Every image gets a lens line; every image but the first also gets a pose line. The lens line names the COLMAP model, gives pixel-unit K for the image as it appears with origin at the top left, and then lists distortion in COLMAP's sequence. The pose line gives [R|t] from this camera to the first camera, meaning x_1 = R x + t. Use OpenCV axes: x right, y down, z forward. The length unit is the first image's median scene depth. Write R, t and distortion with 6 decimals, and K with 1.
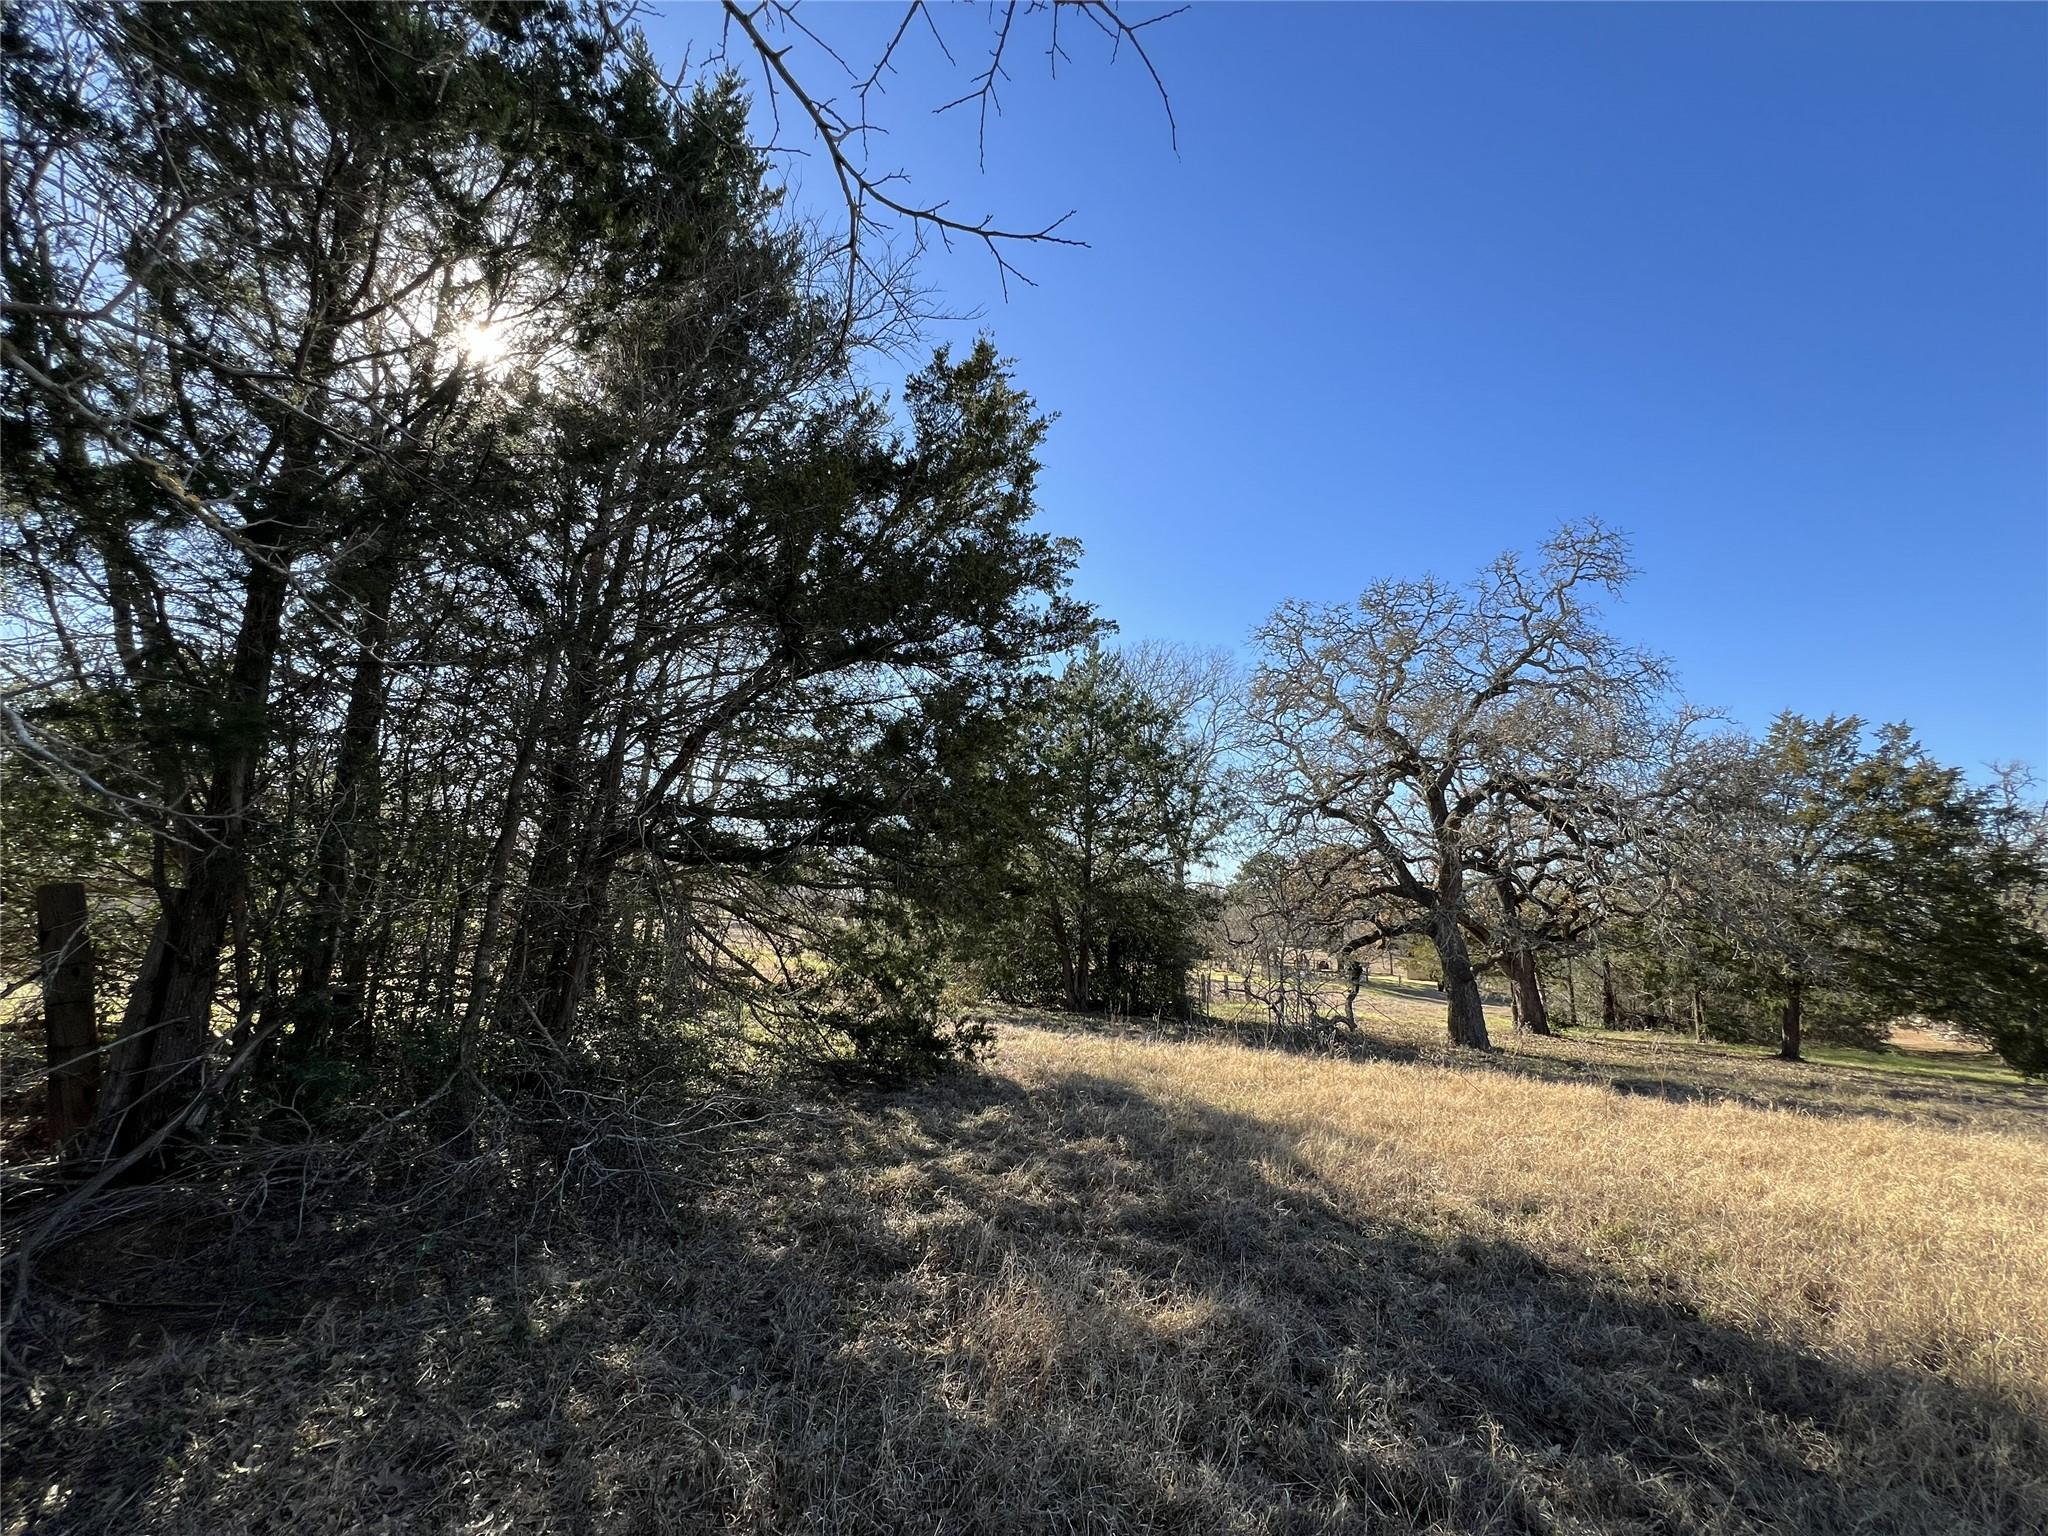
lens RADIAL K [[824.4, 0, 1025.2], [0, 824.4, 768.7], [0, 0, 1]] dist [0.001025, 0.000493]
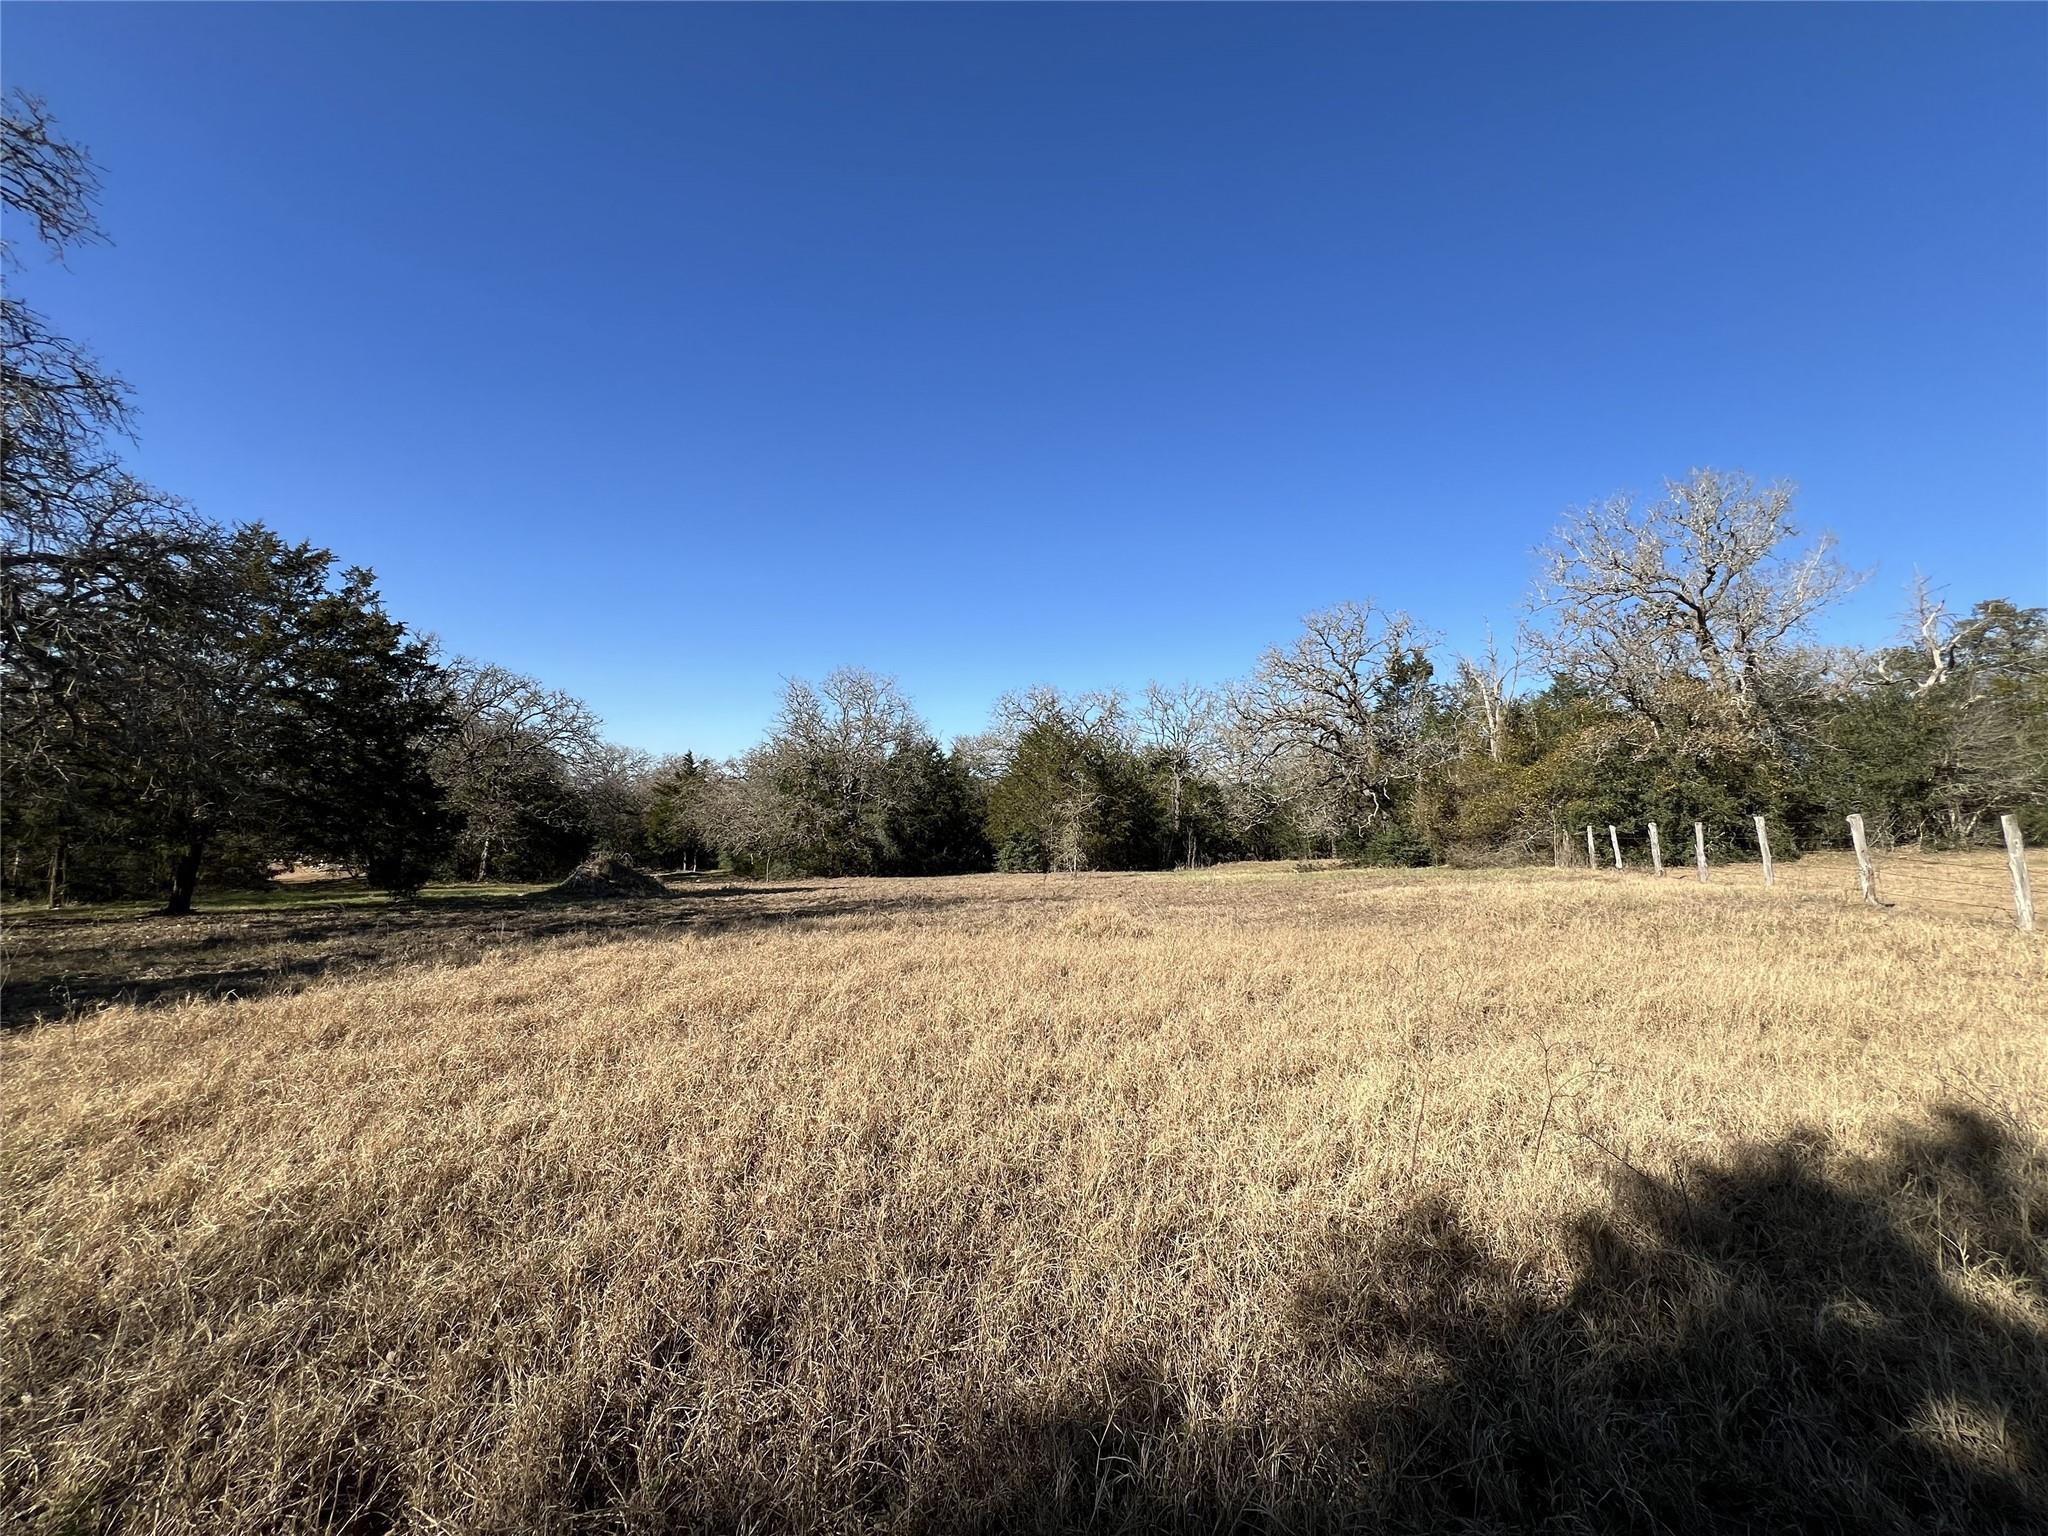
lens RADIAL K [[824.4, 0, 1030.4], [0, 824.4, 769.6], [0, 0, 1]] dist [0.001025, 0.000493]
pose [[0.036297, 0.019858, 0.999144, 0.096379], [-0.203982, 0.978900, -0.012046, 0.034556], [-0.978301, -0.203371, 0.039582, 0.131046]]
